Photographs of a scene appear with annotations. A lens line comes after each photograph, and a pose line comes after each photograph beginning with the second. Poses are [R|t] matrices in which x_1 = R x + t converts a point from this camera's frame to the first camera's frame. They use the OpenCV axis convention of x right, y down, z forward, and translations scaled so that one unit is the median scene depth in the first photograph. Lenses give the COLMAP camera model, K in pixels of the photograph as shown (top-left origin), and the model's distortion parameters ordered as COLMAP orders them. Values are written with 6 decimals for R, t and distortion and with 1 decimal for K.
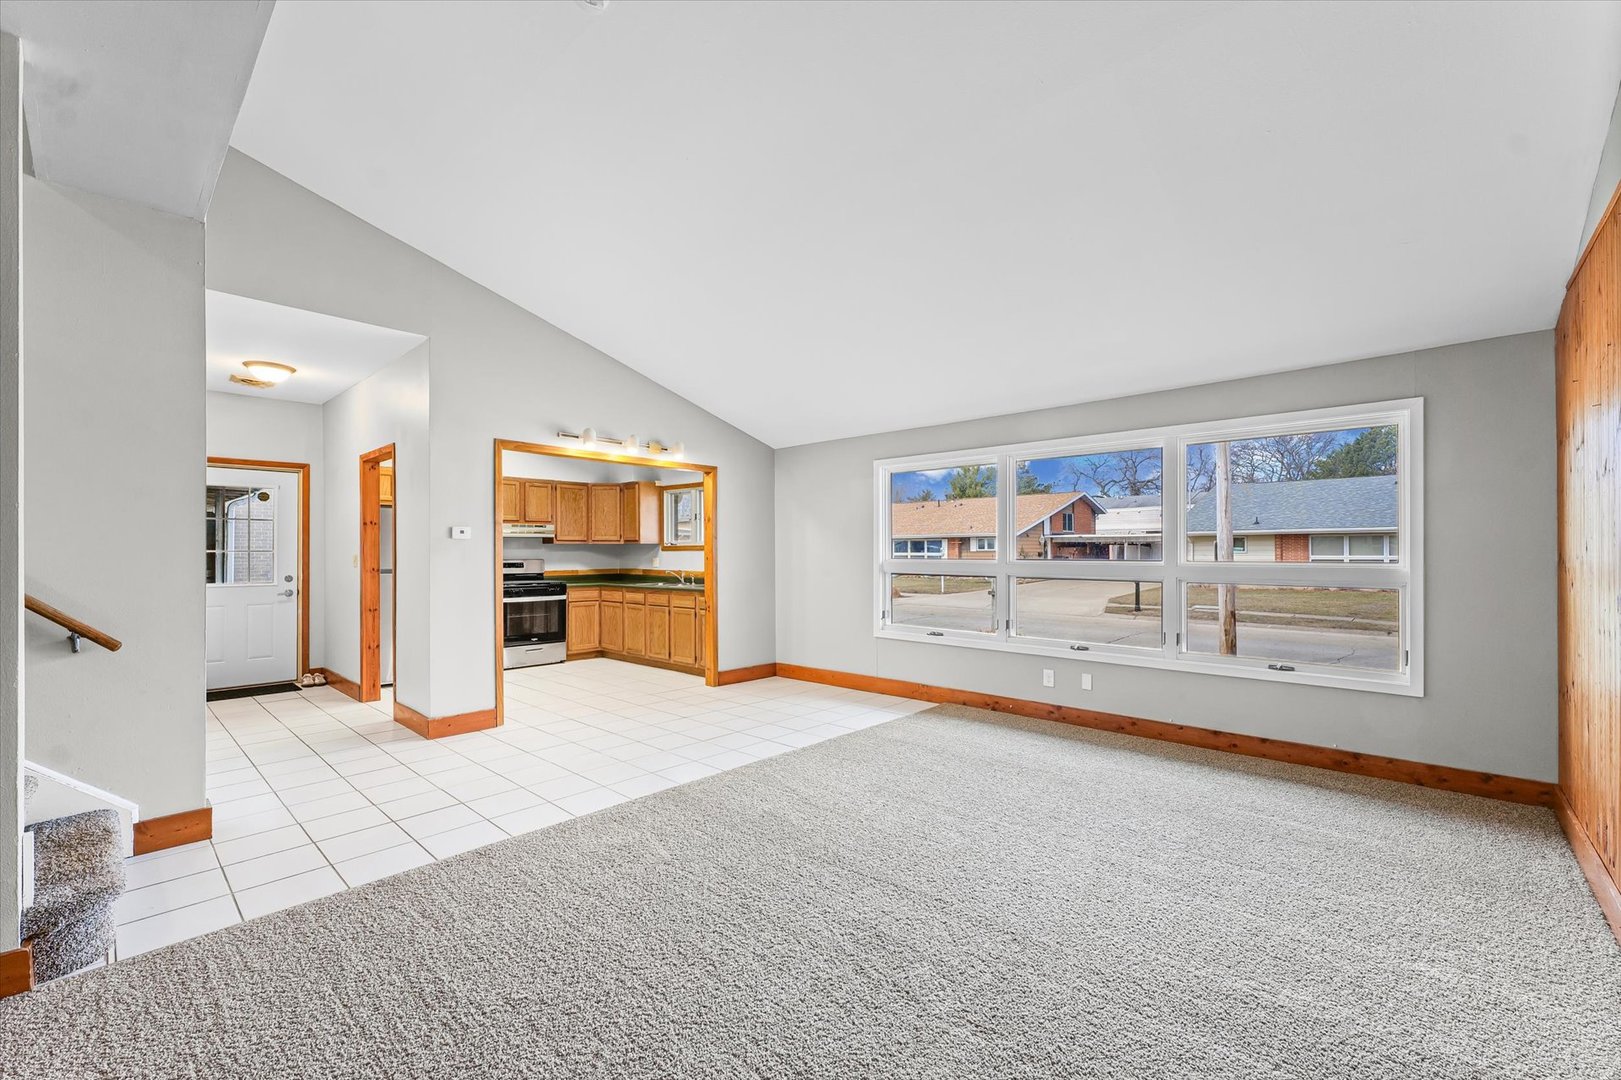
lens RADIAL K [[681.3, 0, 816.8], [0, 681.3, 552.0], [0, 0, 1]] dist [0.001920, -0.000531]
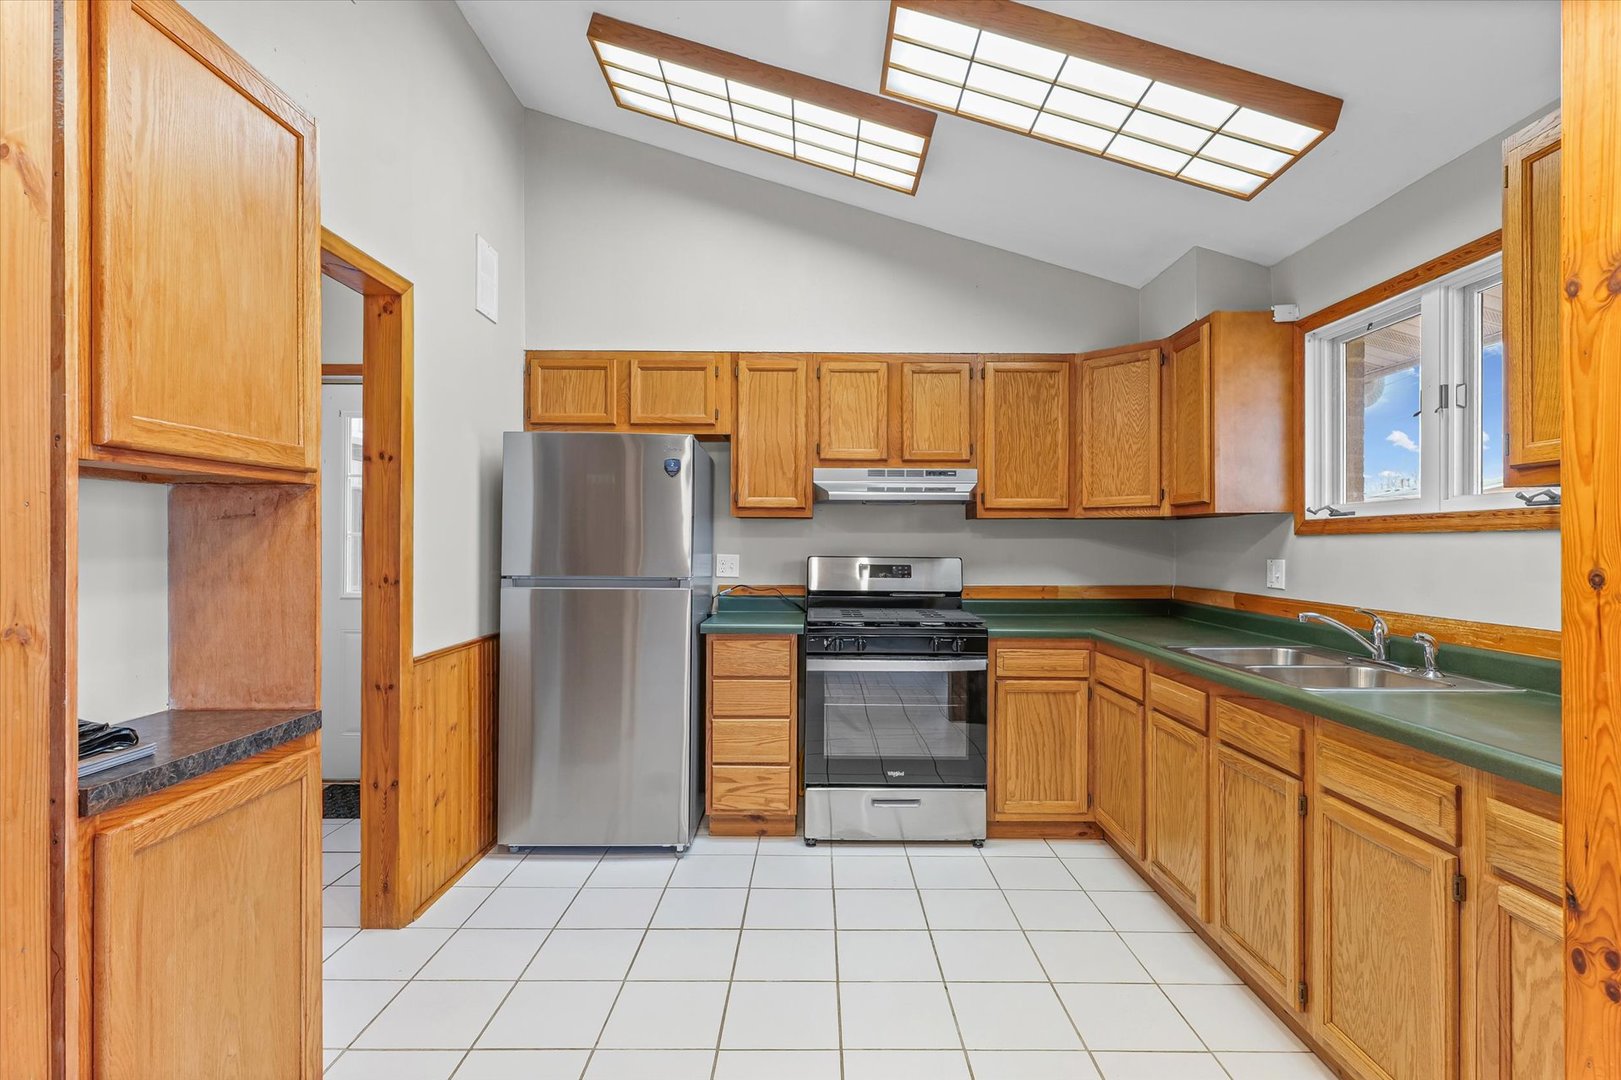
lens RADIAL K [[779.8, 0, 818.2], [0, 779.8, 542.1], [0, 0, 1]] dist [-0.000885, 0.000271]
pose [[0.679795, 0.002209, -0.733399, -0.122733], [-0.005906, 0.999980, -0.002462, 0.003299], [0.733378, 0.006005, 0.679794, 0.631924]]
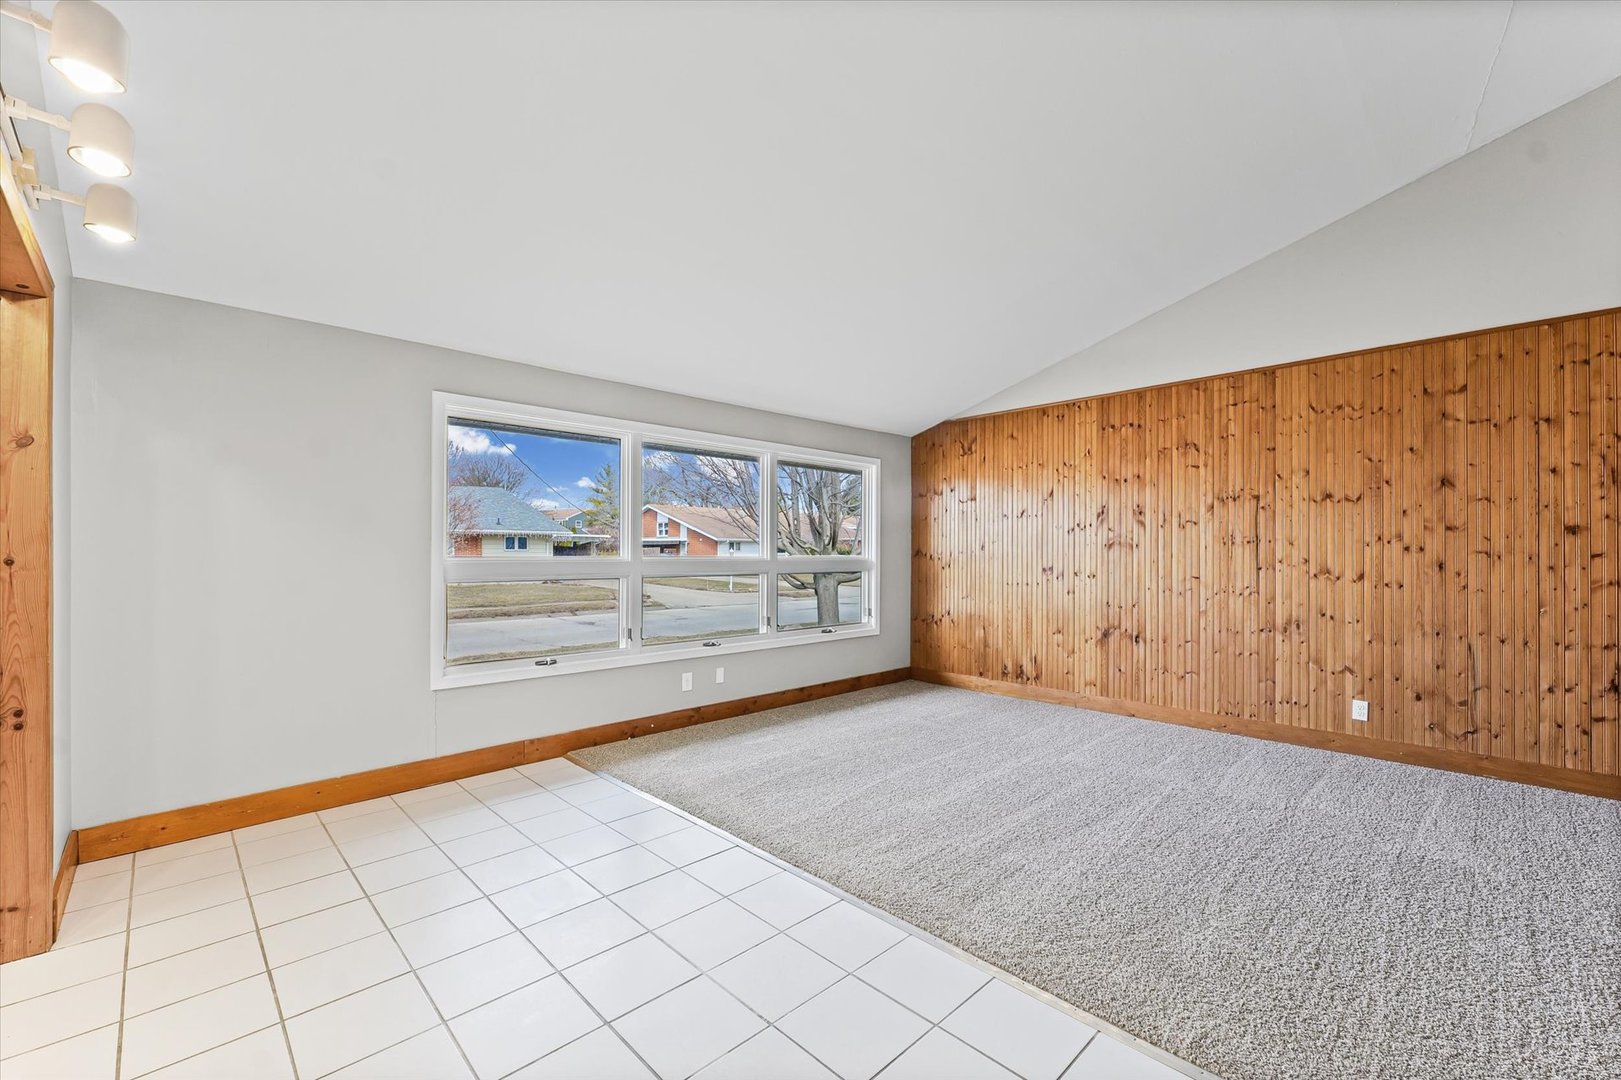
lens RADIAL K [[681.3, 0, 801.5], [0, 681.3, 551.3], [0, 0, 1]] dist [0.001920, -0.000531]
pose [[0.048998, 0.004450, 0.998789, -0.370013], [0.000109, 0.999990, -0.004461, 0.005291], [-0.998799, 0.000327, 0.048997, 0.492502]]
